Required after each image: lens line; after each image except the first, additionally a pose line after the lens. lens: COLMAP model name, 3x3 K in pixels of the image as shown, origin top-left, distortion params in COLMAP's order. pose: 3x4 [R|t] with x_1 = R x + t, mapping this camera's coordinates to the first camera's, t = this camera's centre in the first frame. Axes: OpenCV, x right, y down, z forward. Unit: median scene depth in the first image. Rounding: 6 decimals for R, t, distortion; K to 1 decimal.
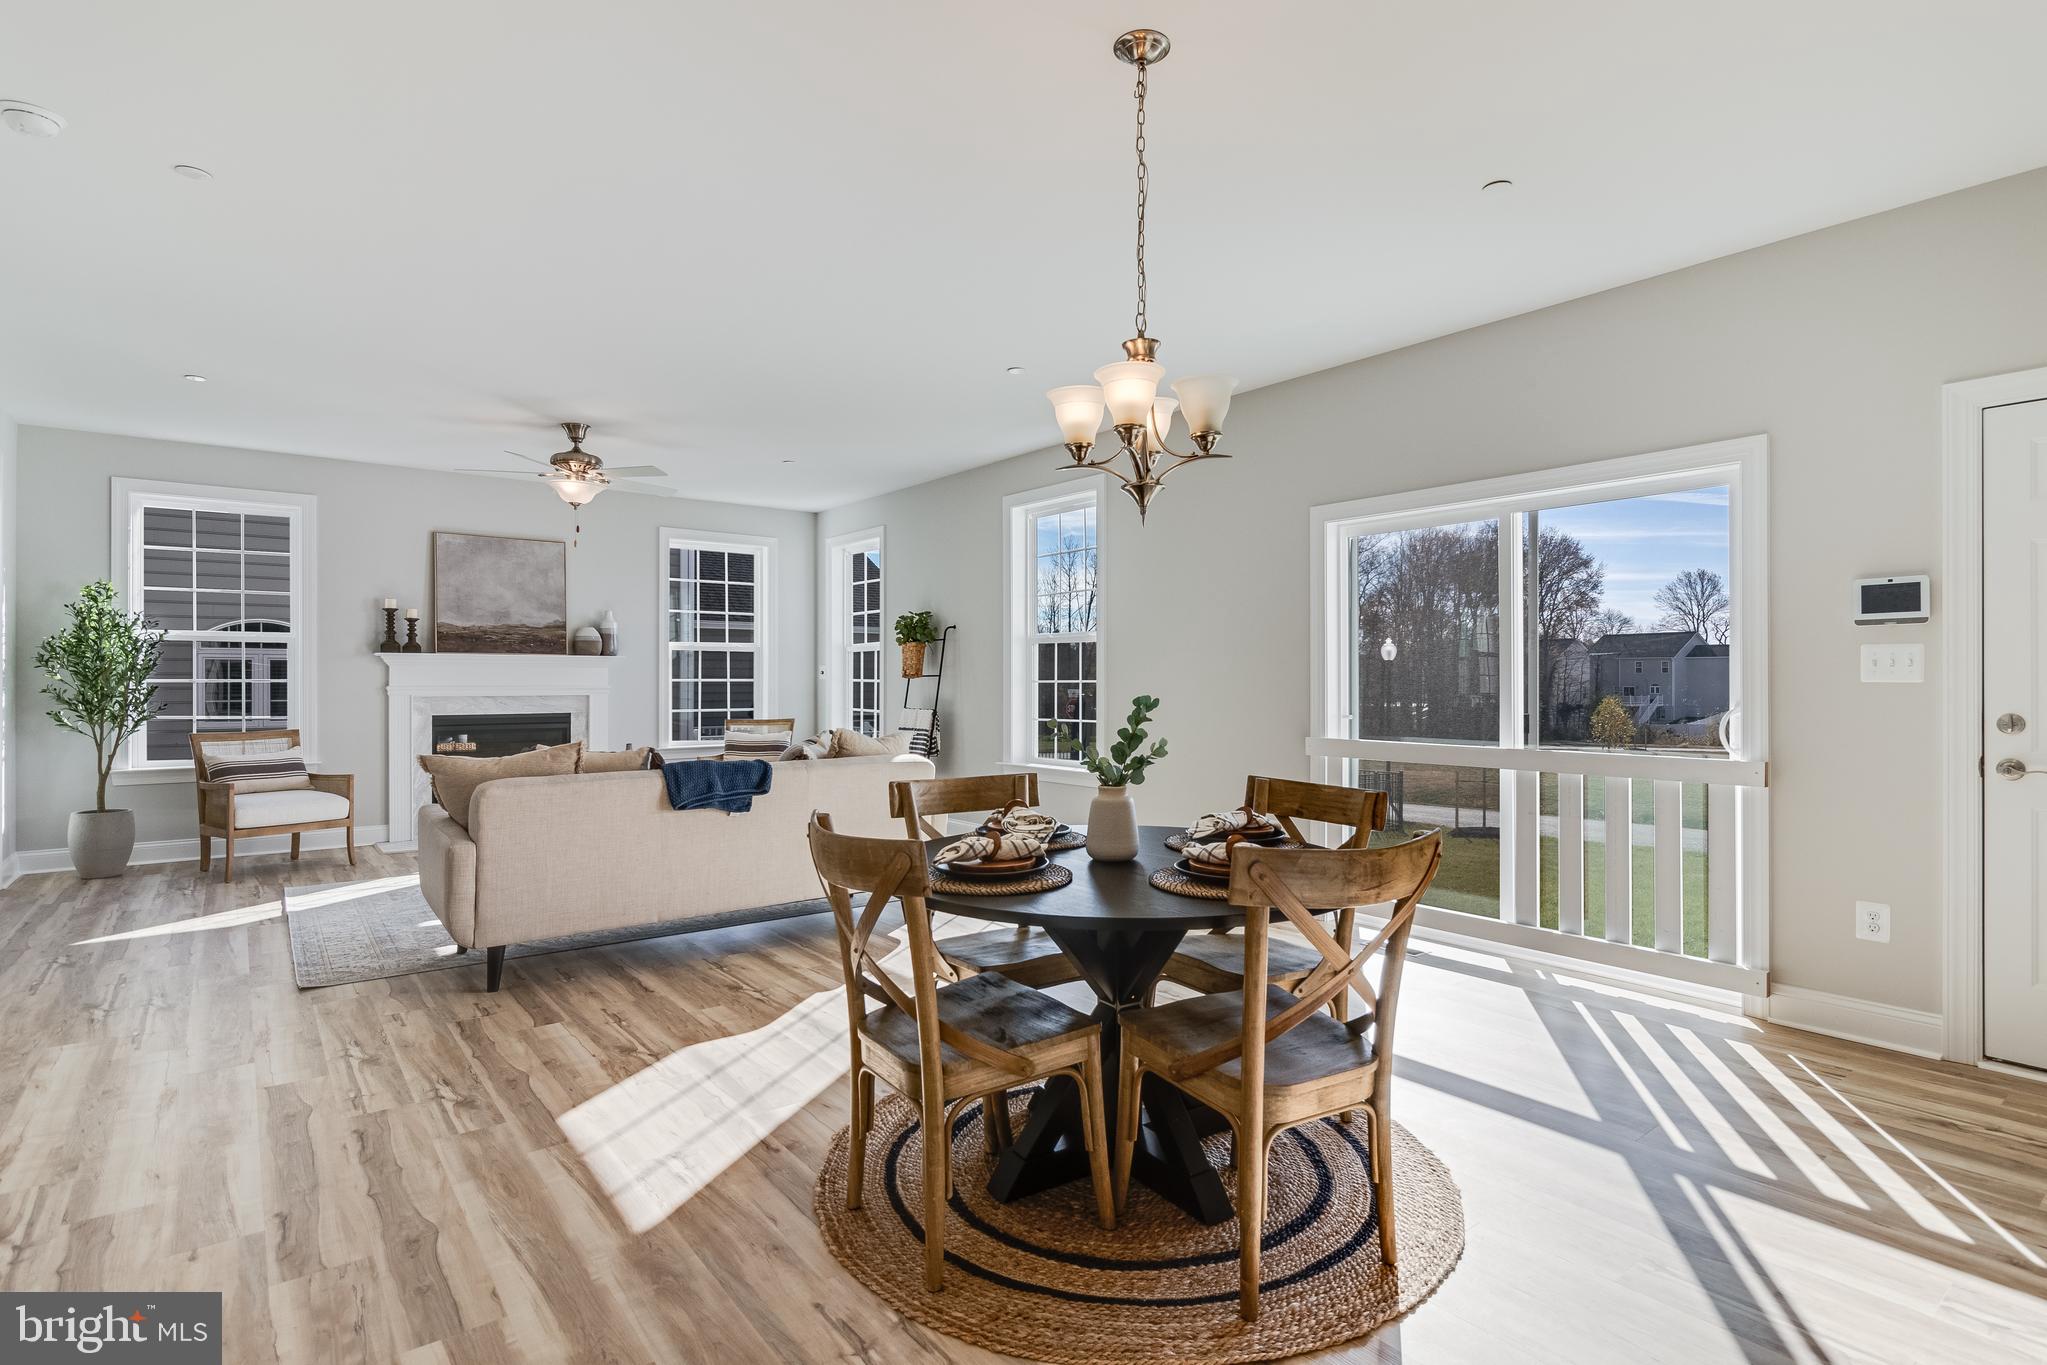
lens RADIAL K [[1006.3, 0, 1023.0], [0, 1006.3, 680.0], [0, 0, 1]] dist [0.002308, 0.000615]
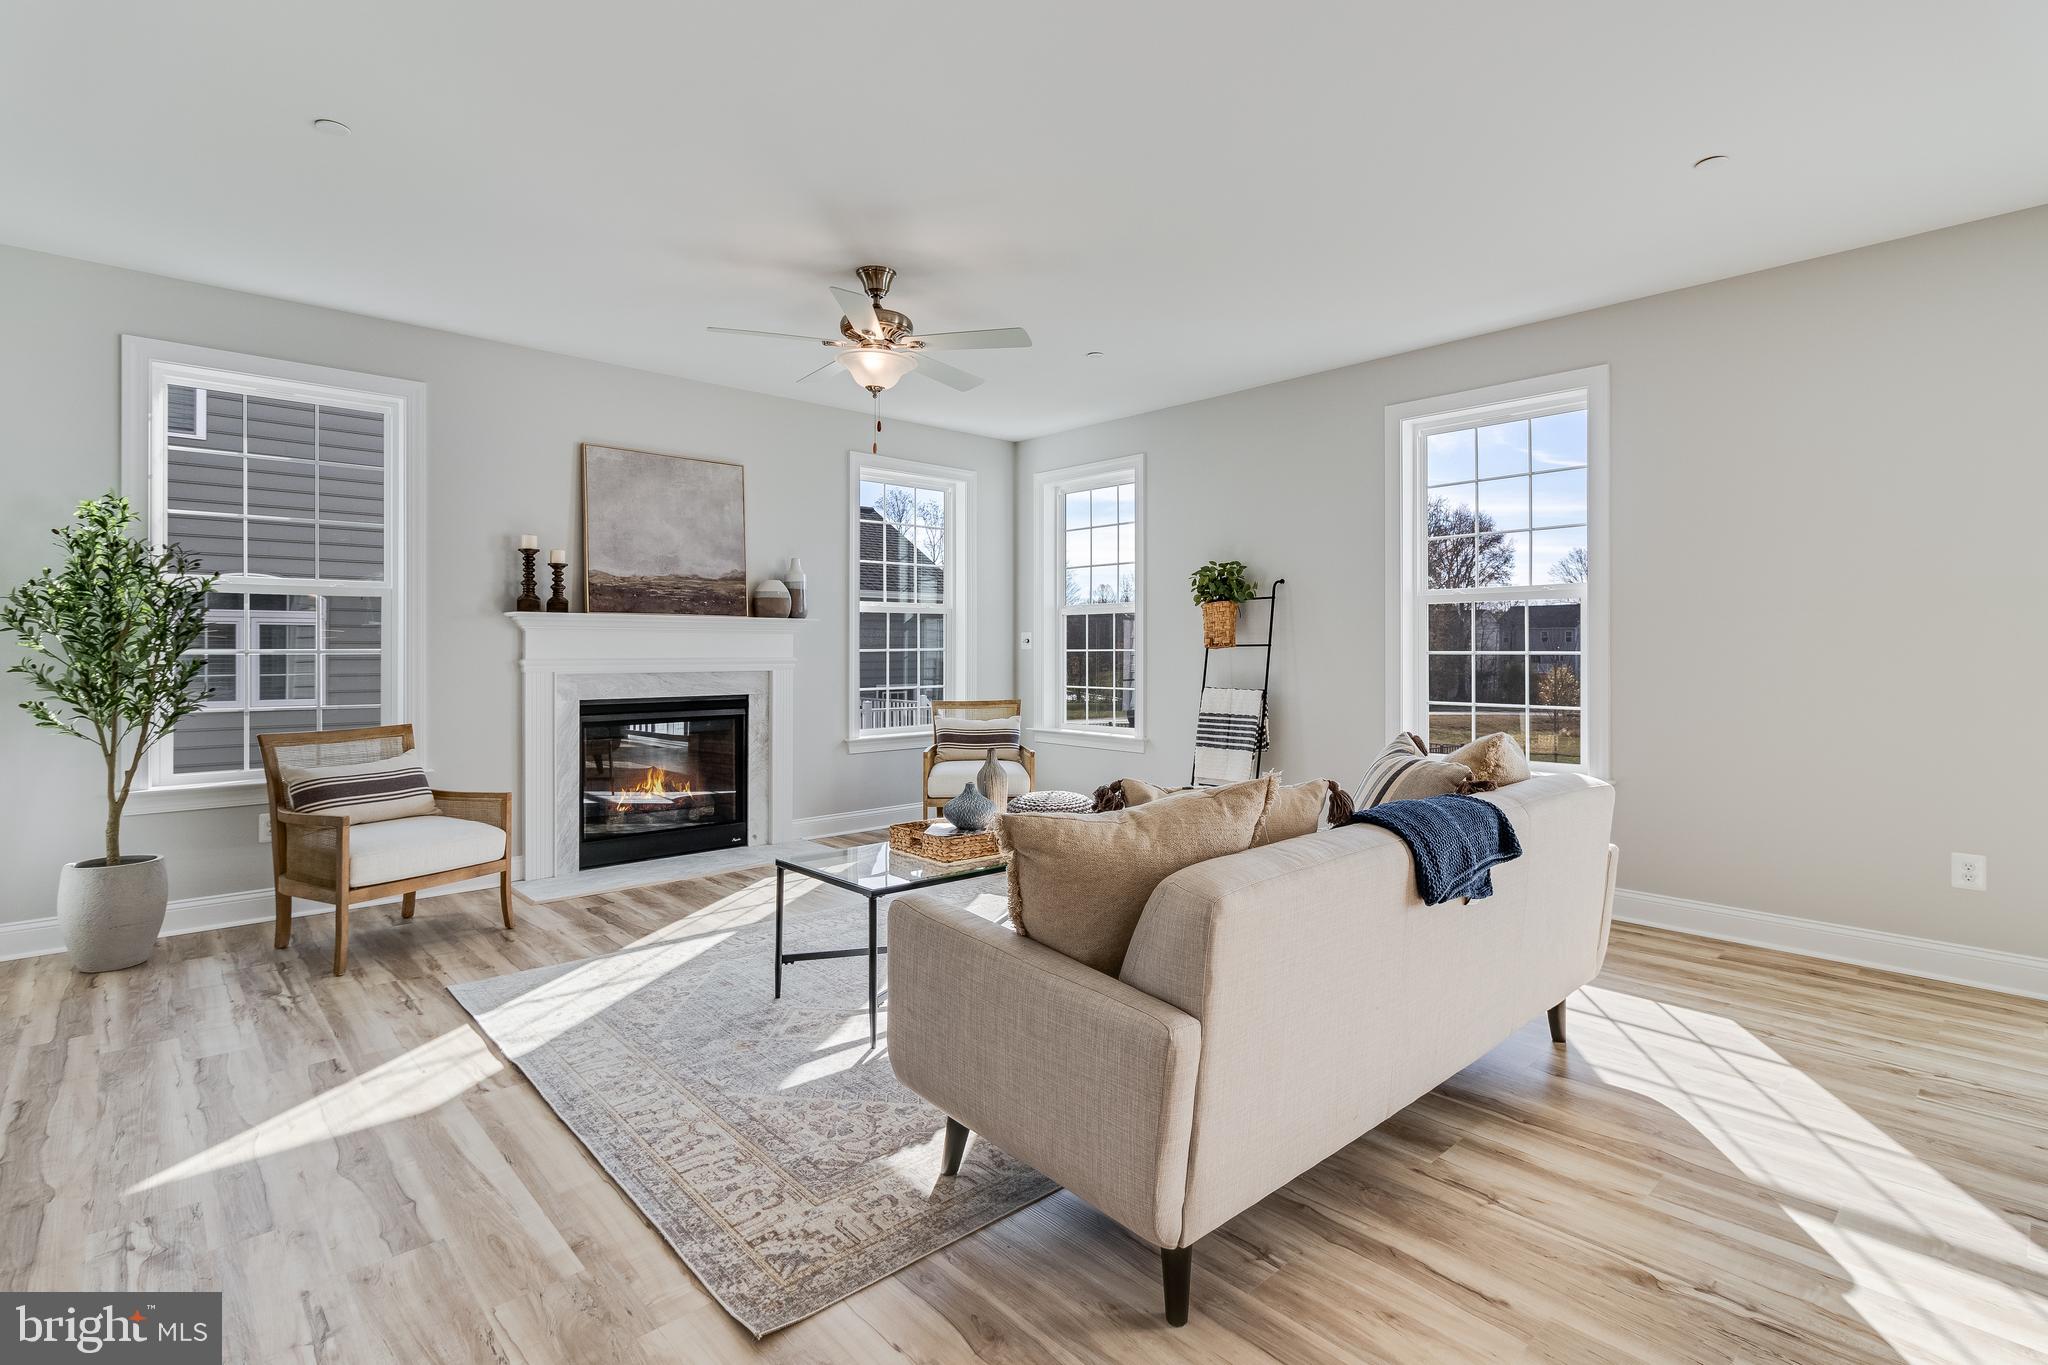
lens RADIAL K [[954.9, 0, 1009.3], [0, 954.9, 650.2], [0, 0, 1]] dist [0.007570, 0.000397]
pose [[0.996597, 0.000142, 0.082428, -0.352732], [-0.000305, 0.999998, 0.001963, -0.001800], [-0.082428, -0.001982, 0.996595, 0.309627]]
